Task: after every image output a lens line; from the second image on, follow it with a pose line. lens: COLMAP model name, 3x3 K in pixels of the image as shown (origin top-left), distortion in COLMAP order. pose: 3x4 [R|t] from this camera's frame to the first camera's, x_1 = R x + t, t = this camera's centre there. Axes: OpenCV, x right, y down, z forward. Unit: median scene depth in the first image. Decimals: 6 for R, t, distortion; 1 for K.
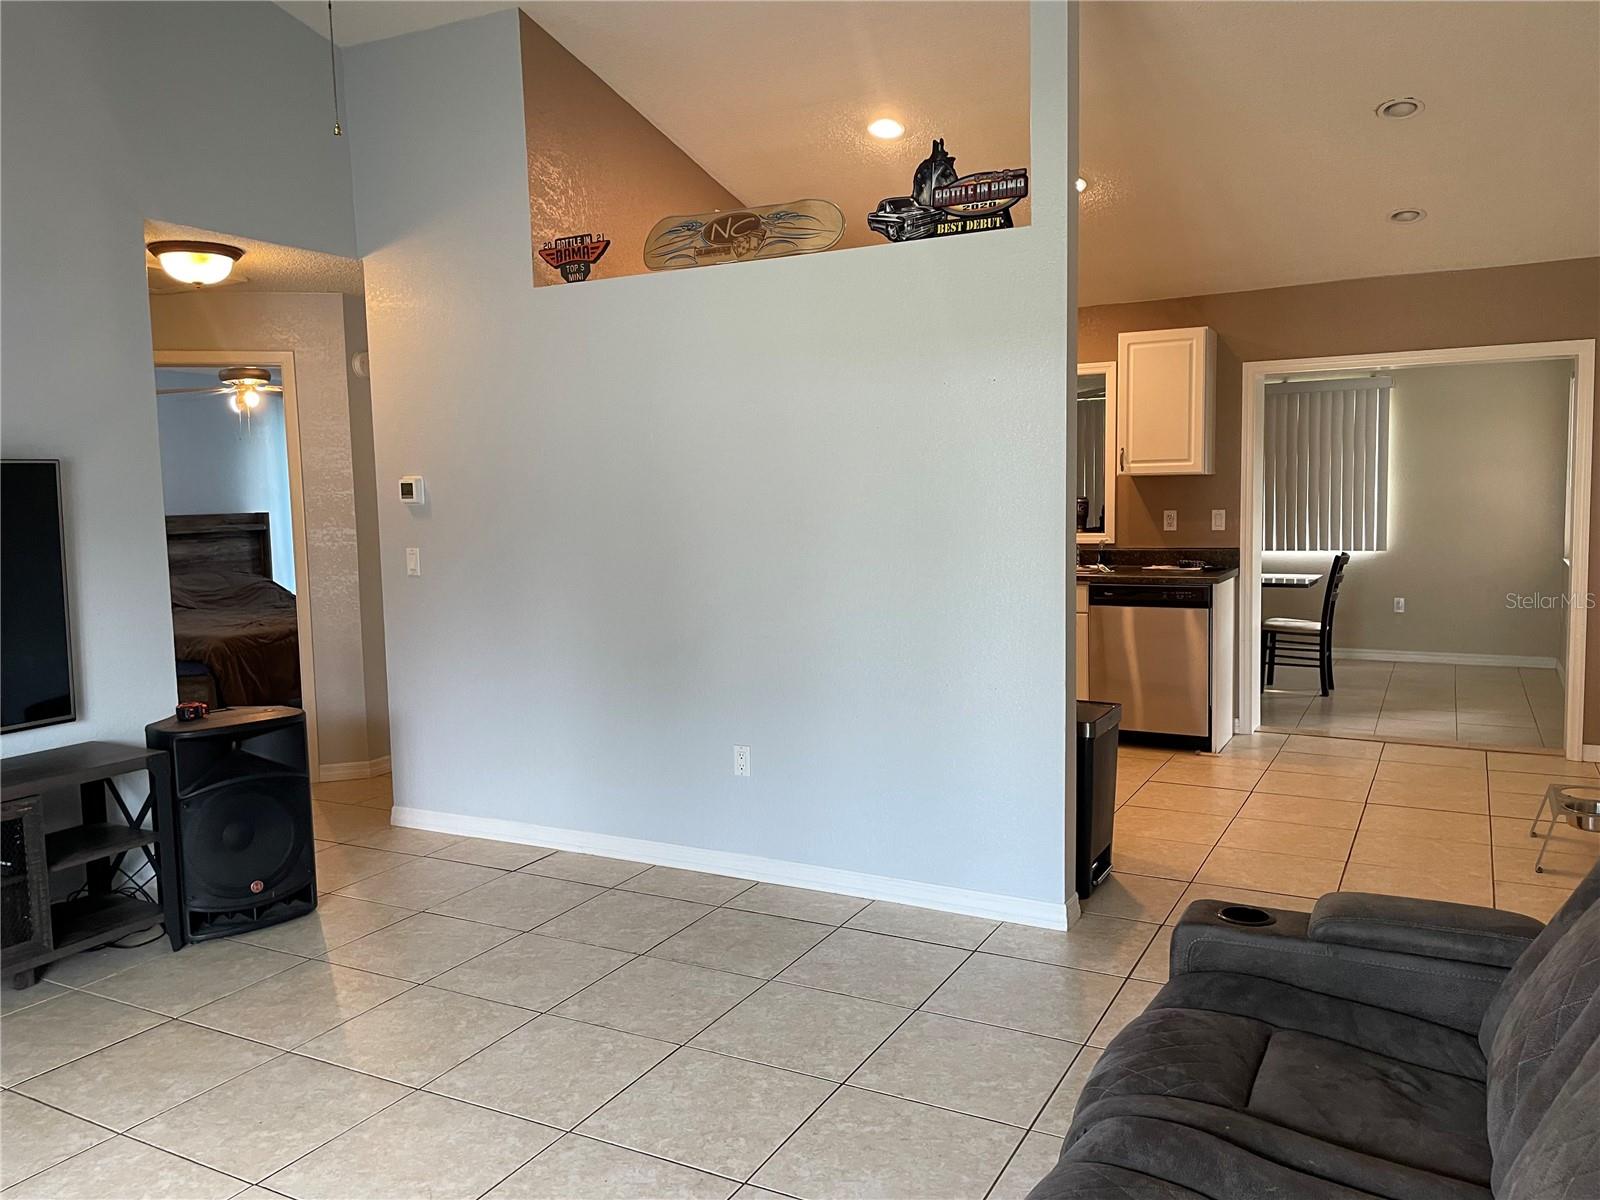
lens RADIAL K [[1208.0, 0, 795.0], [0, 1208.0, 611.8], [0, 0, 1]] dist [0.056743, -0.037199]
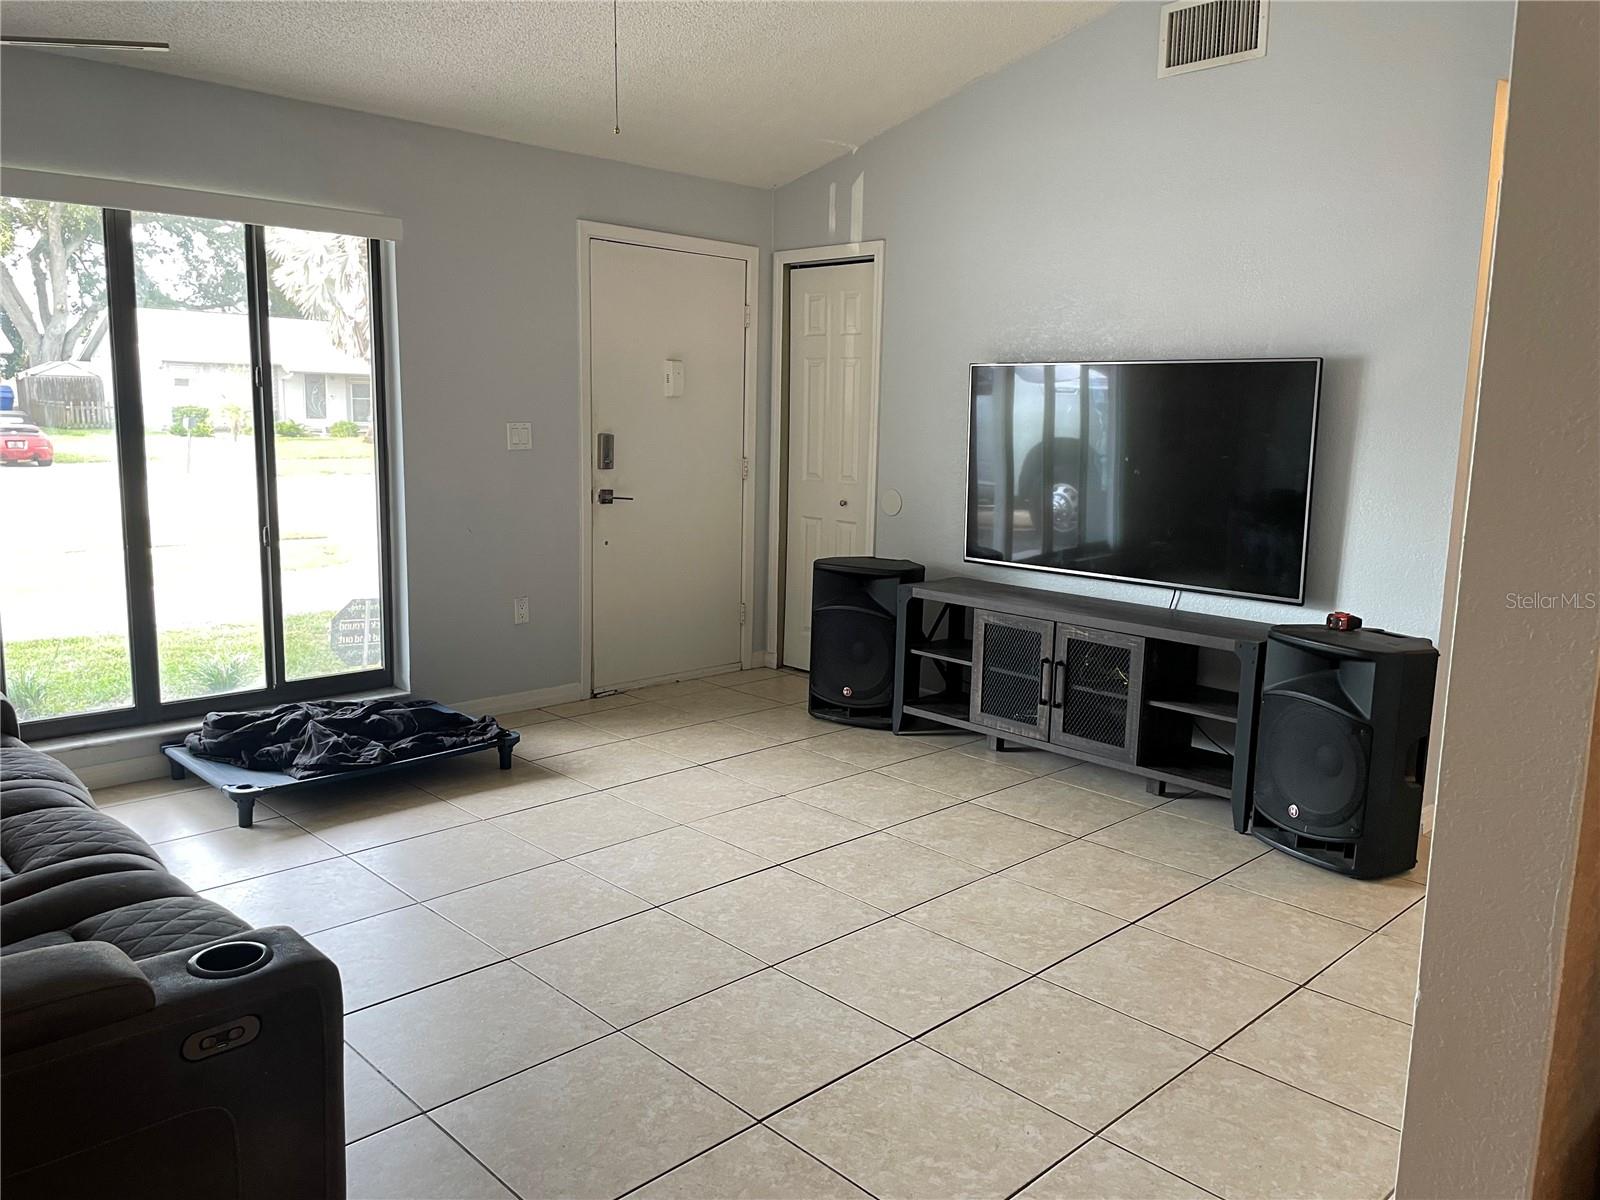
lens RADIAL K [[1208.0, 0, 797.9], [0, 1208.0, 593.1], [0, 0, 1]] dist [0.056743, -0.037199]
pose [[-0.299096, 0.160384, -0.940648, 0.645153], [-0.122452, 0.971172, 0.204524, -0.103136], [0.946334, 0.176357, -0.270834, 1.043602]]
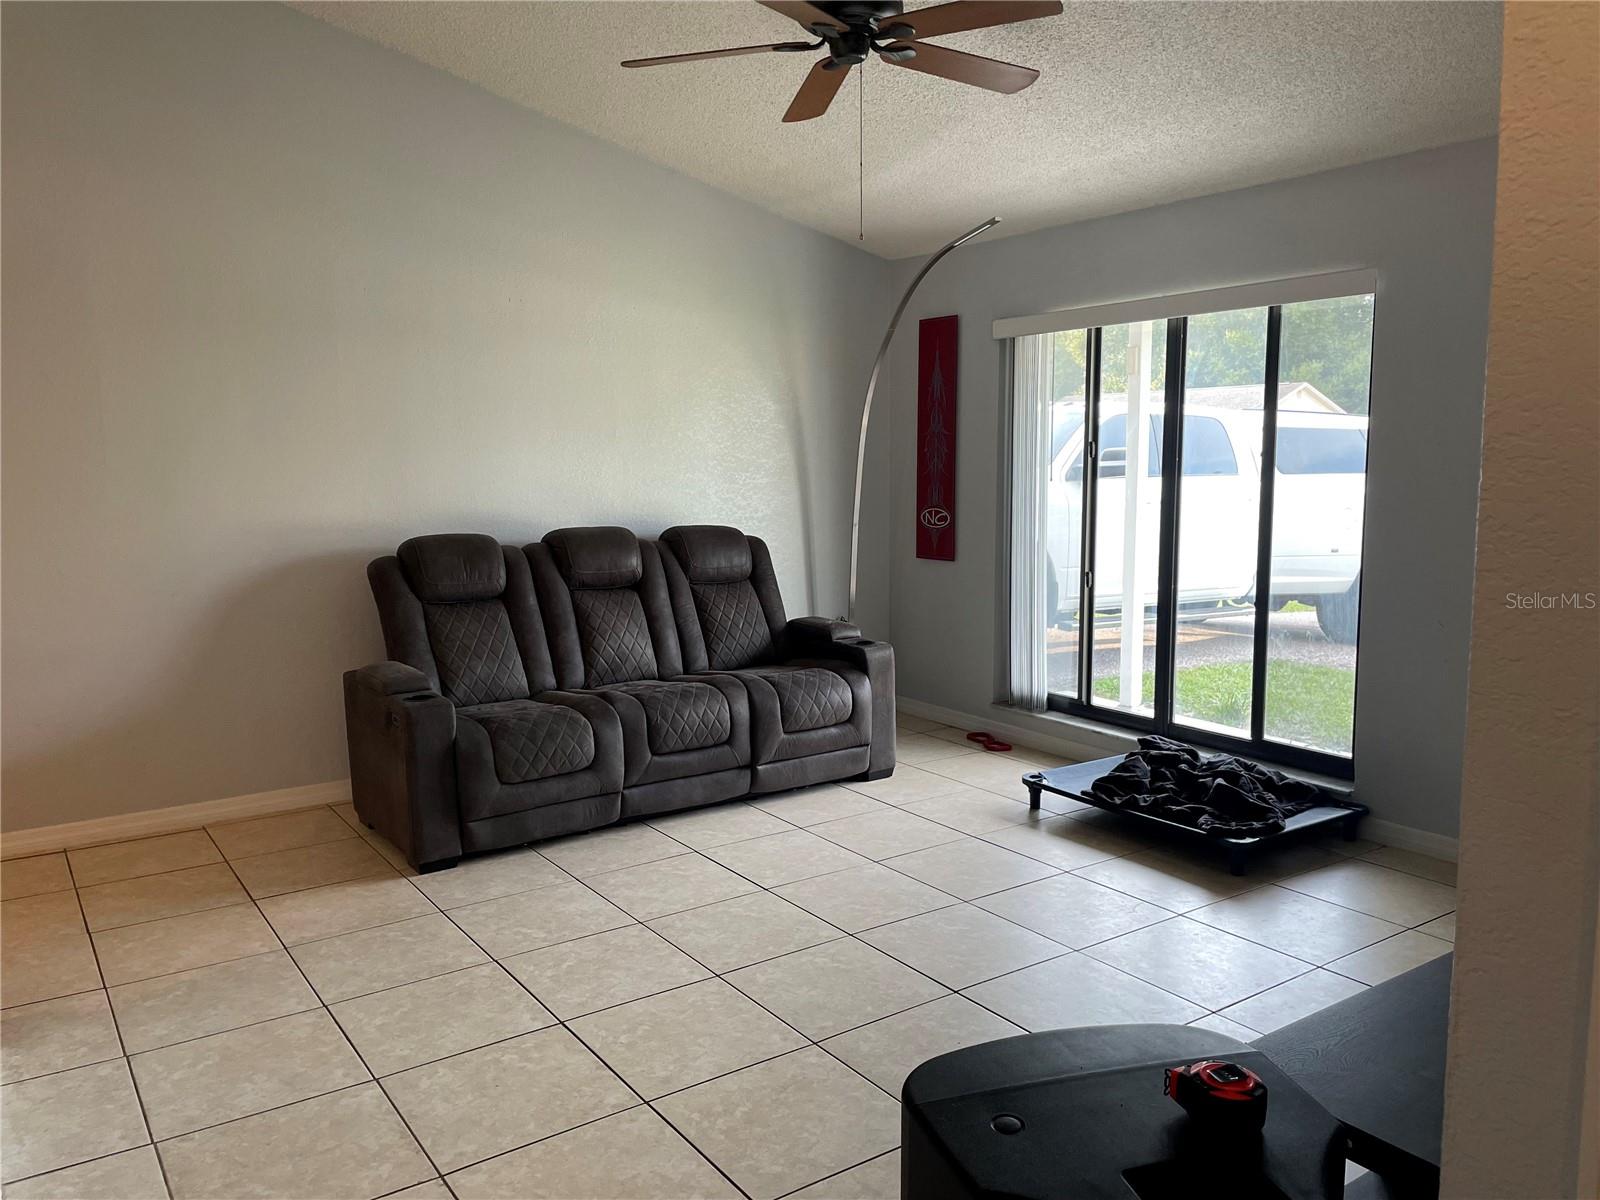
lens RADIAL K [[1208.0, 0, 791.2], [0, 1208.0, 601.0], [0, 0, 1]] dist [0.056743, -0.037199]
pose [[-0.888077, -0.026475, 0.458932, -0.662161], [0.079785, 0.974311, 0.210599, -0.156944], [-0.452718, 0.223644, -0.863151, 1.601757]]
